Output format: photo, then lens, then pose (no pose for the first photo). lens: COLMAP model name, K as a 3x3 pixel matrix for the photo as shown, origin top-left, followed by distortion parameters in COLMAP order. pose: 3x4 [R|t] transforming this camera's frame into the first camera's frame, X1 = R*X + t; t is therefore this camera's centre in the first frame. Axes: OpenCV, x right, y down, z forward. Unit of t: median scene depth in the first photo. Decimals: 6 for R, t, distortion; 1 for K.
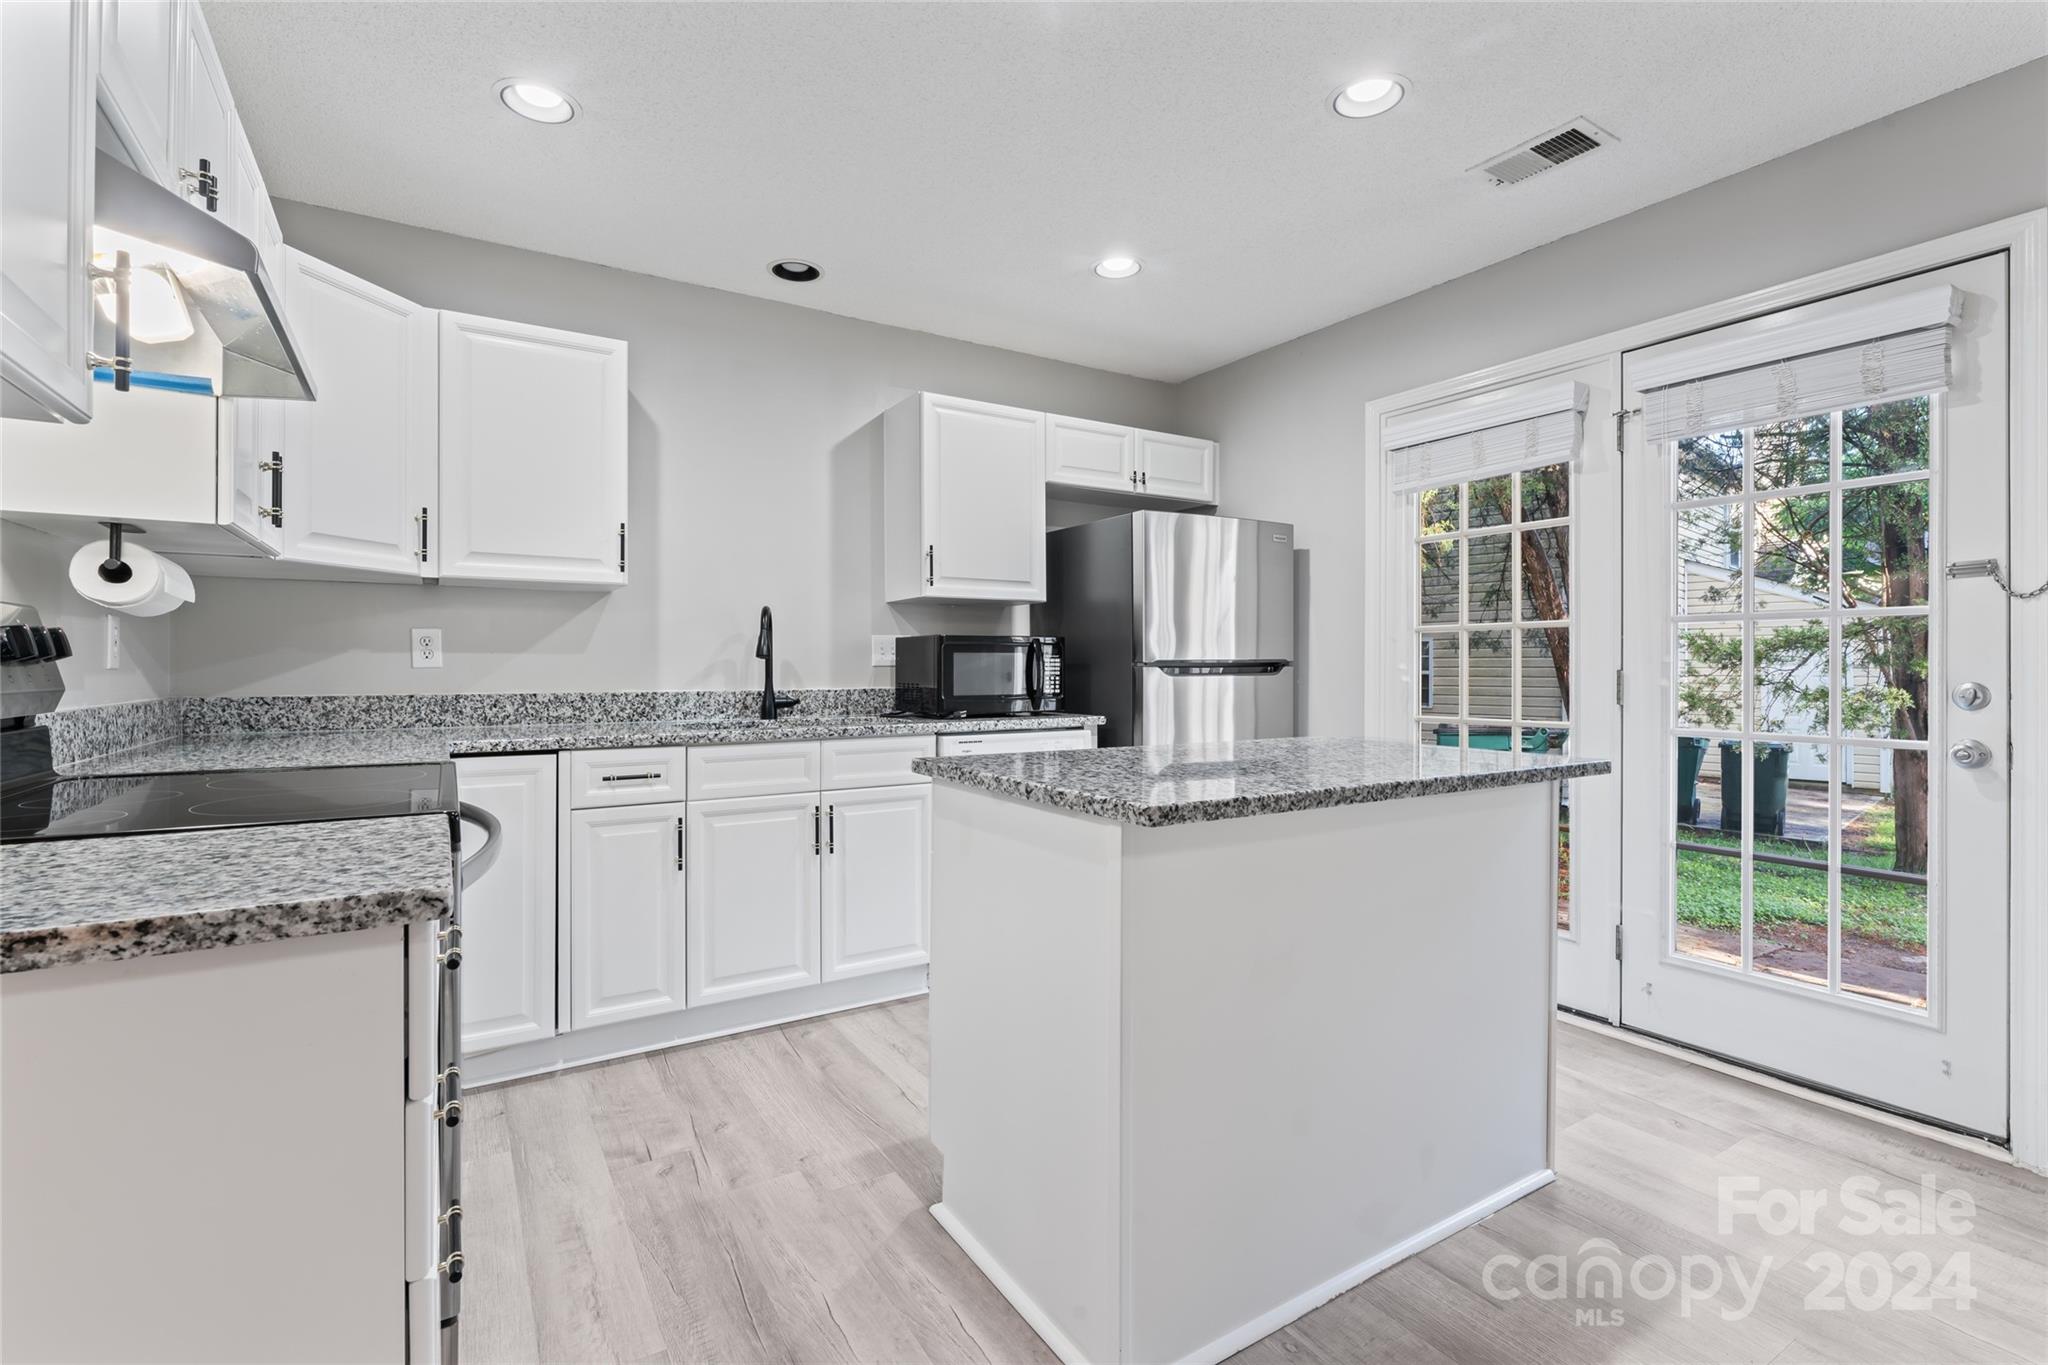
lens RADIAL K [[924.4, 0, 1027.2], [0, 924.4, 672.2], [0, 0, 1]] dist [-0.003619, 0.001425]
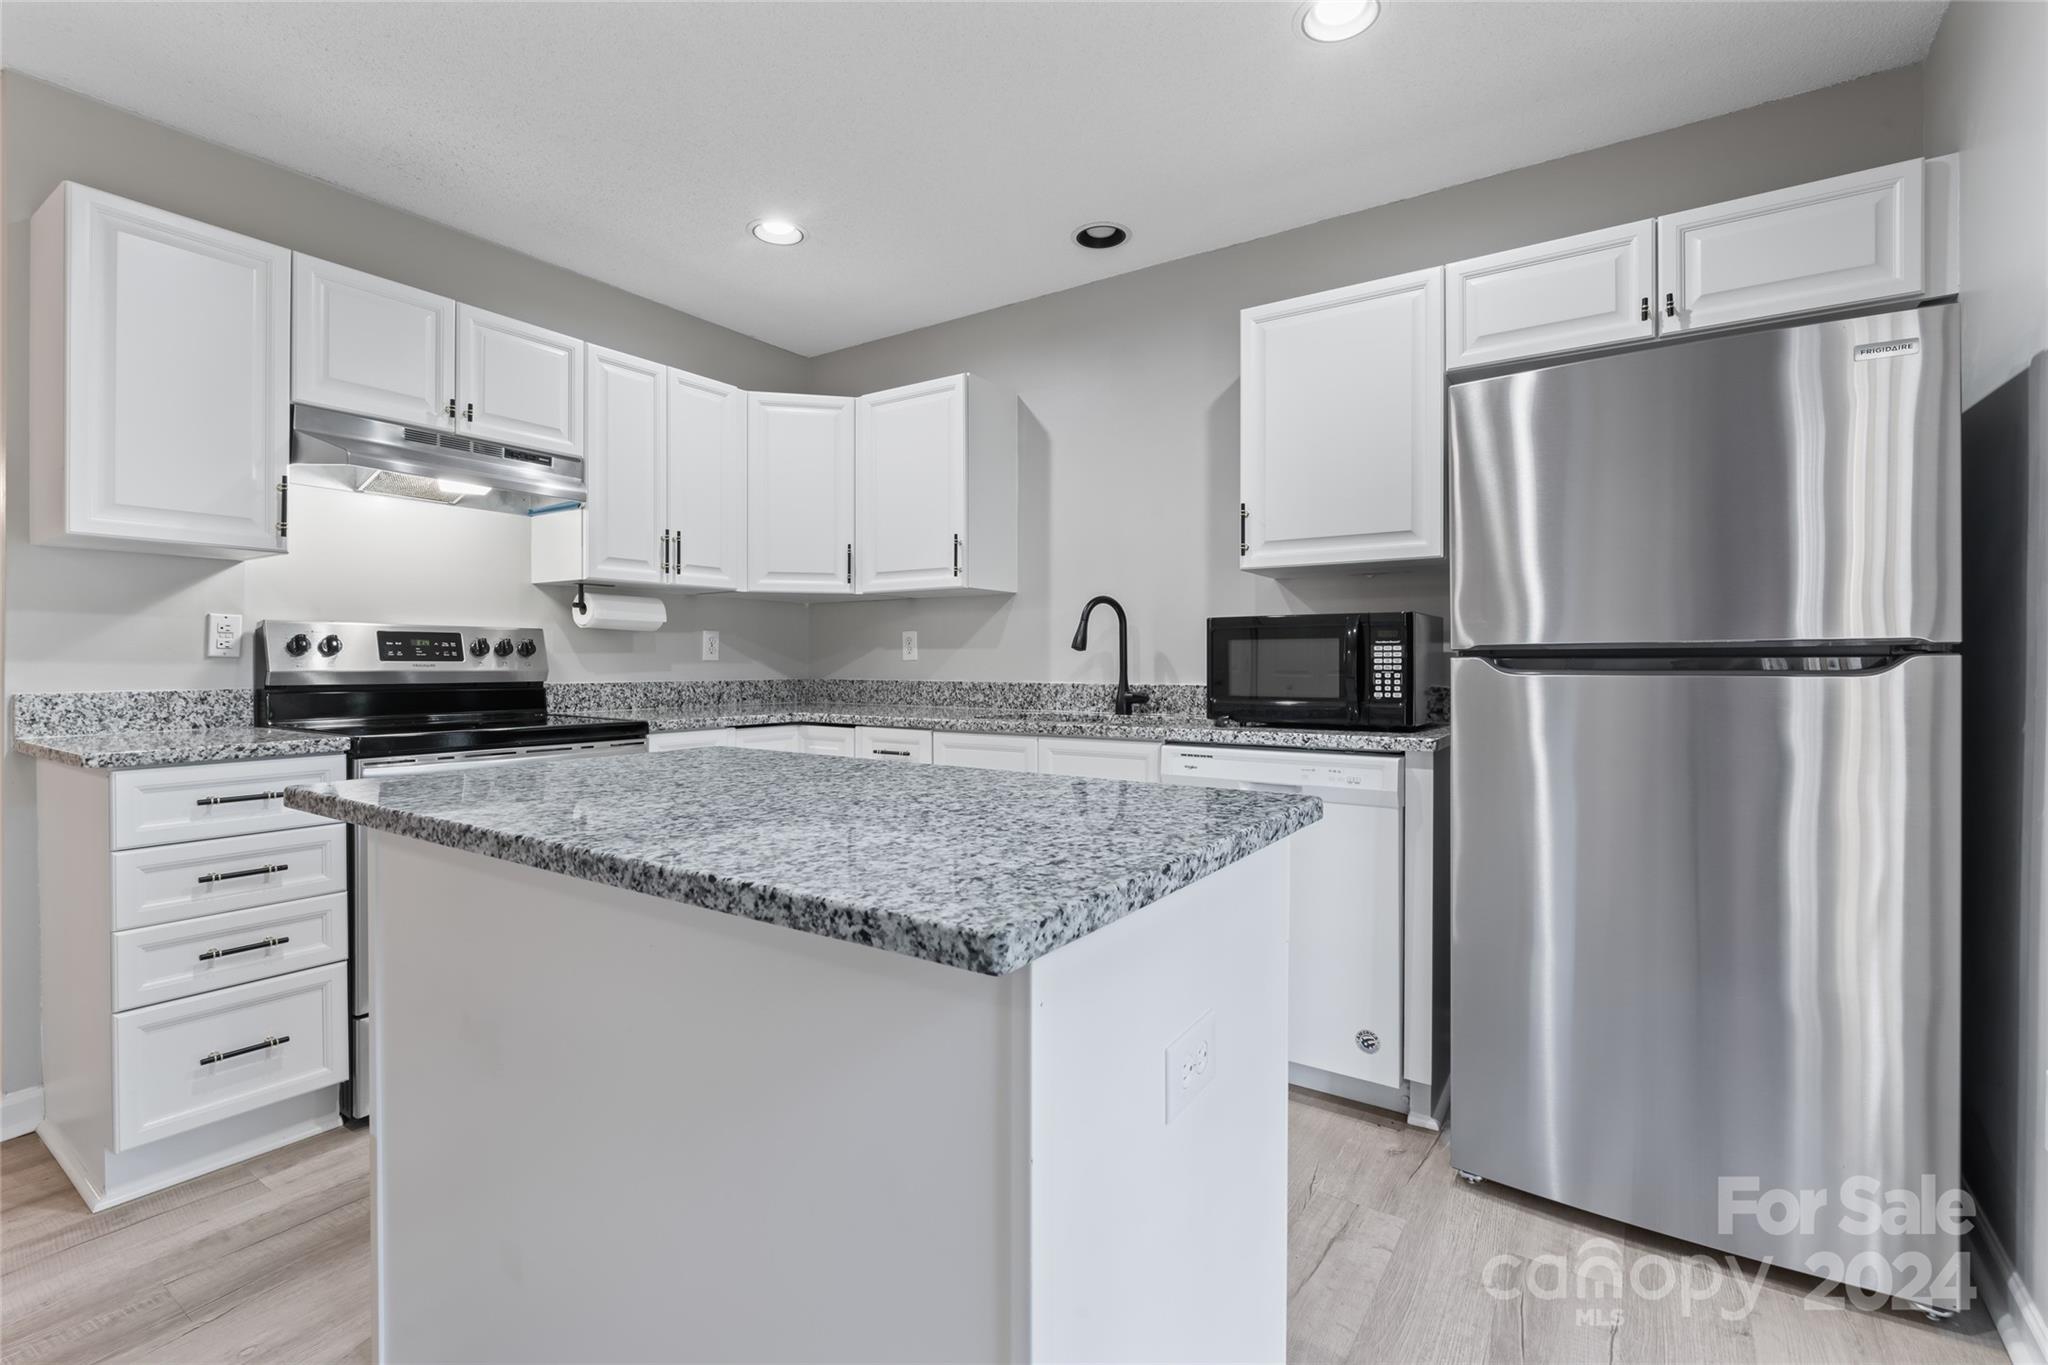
lens RADIAL K [[924.4, 0, 1012.6], [0, 924.4, 671.8], [0, 0, 1]] dist [-0.003619, 0.001425]
pose [[0.401183, 0.008739, -0.915956, 0.607559], [-0.006301, 0.999957, 0.006781, 0.001359], [0.915976, 0.003052, 0.401221, 0.572495]]
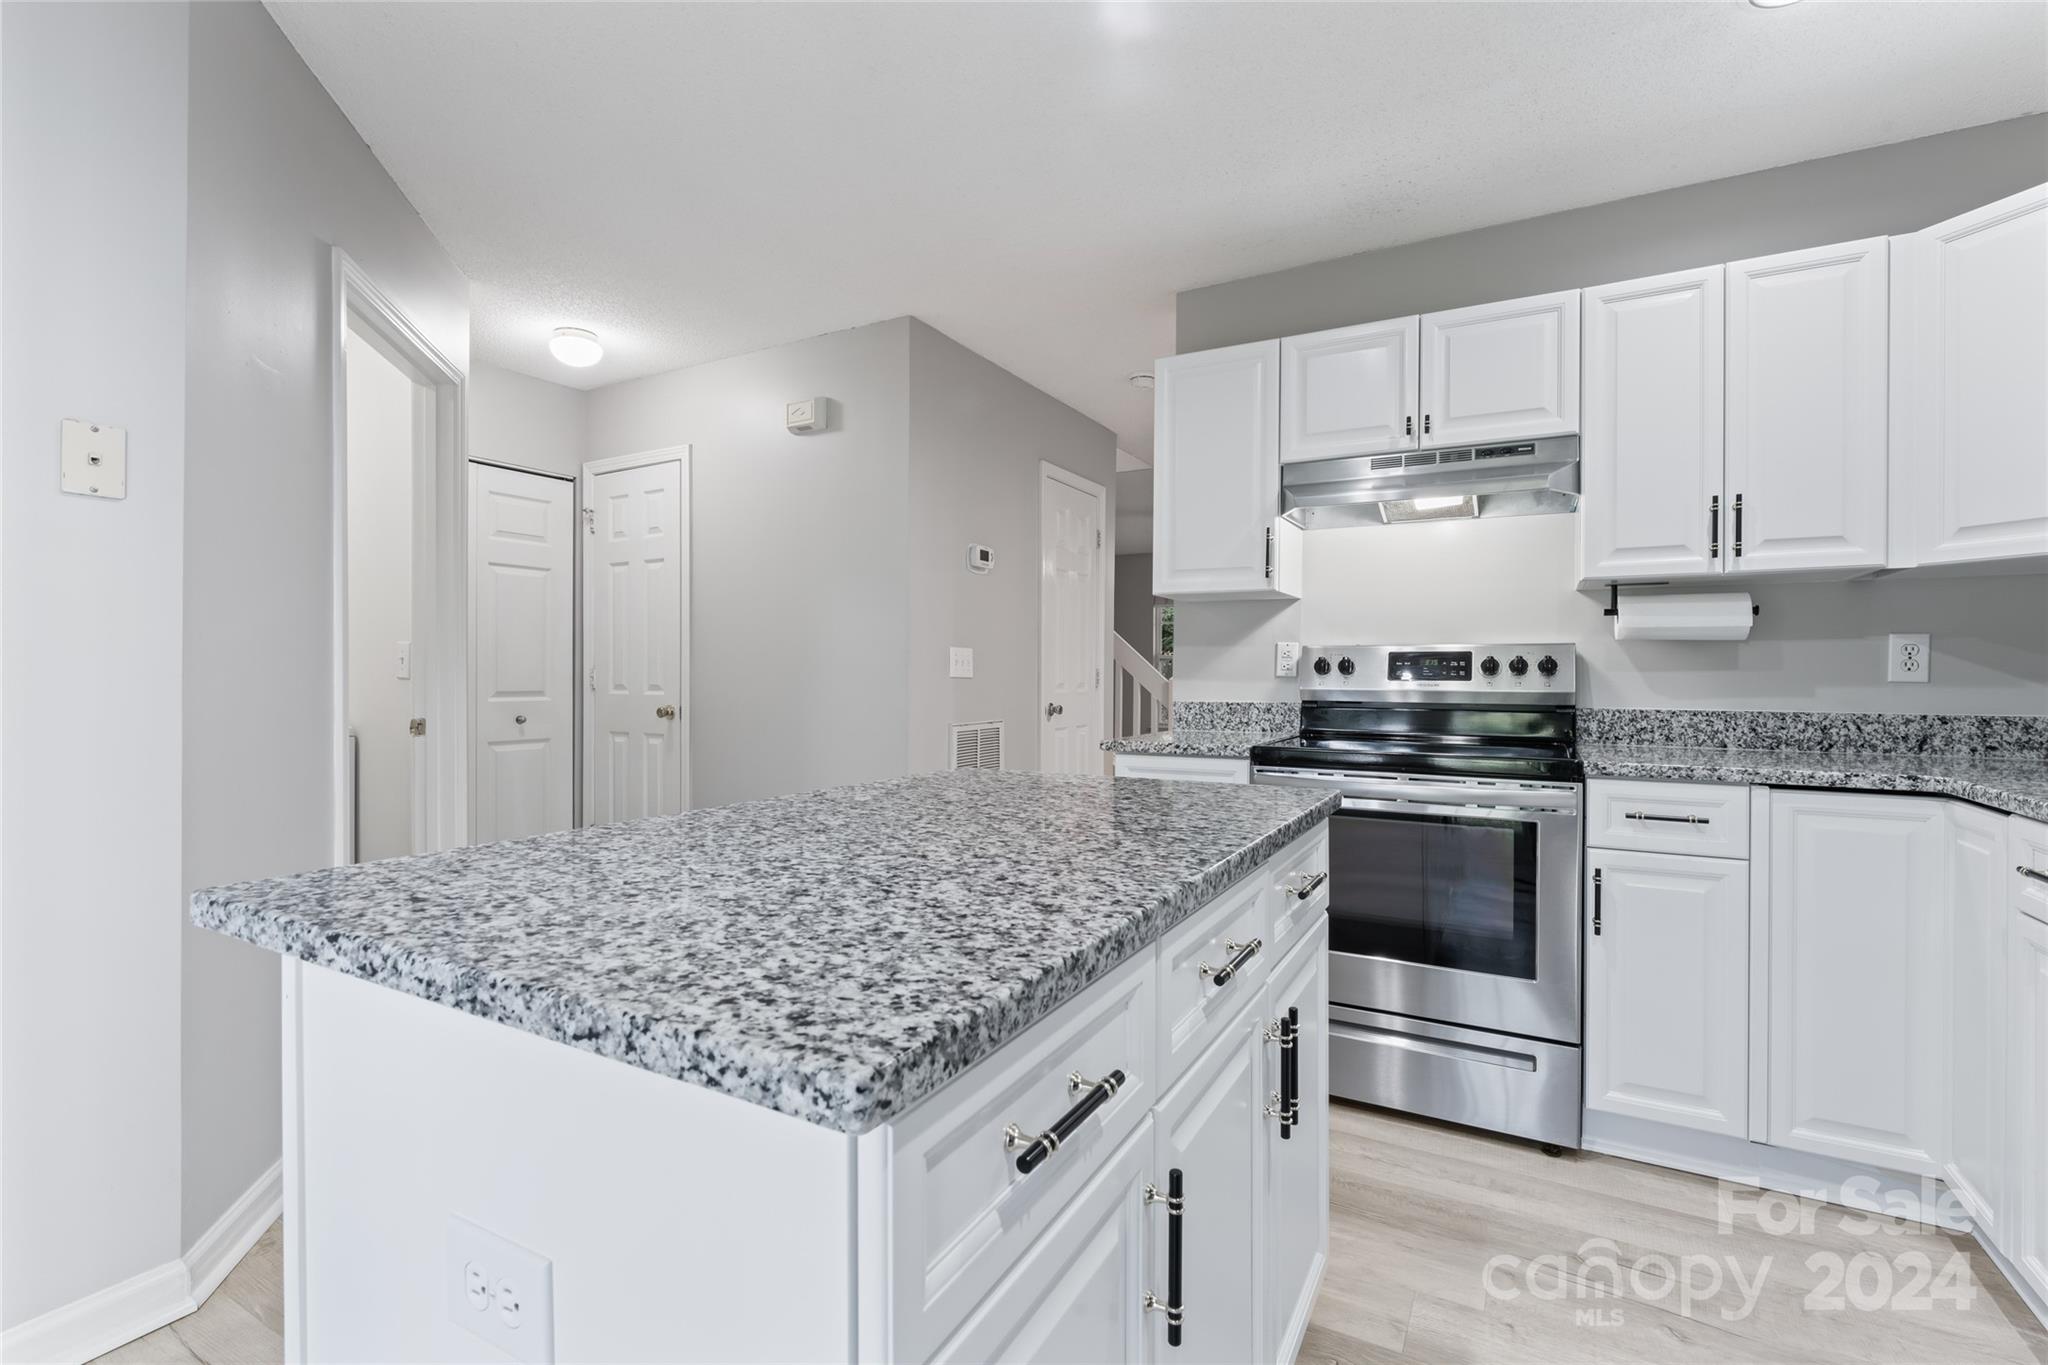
lens RADIAL K [[924.4, 0, 1012.1], [0, 924.4, 673.6], [0, 0, 1]] dist [-0.003619, 0.001425]
pose [[-0.878913, -0.004792, -0.476958, 0.335123], [-0.007666, 0.999962, 0.004080, -0.006778], [0.476920, 0.007243, -0.878917, 1.017667]]
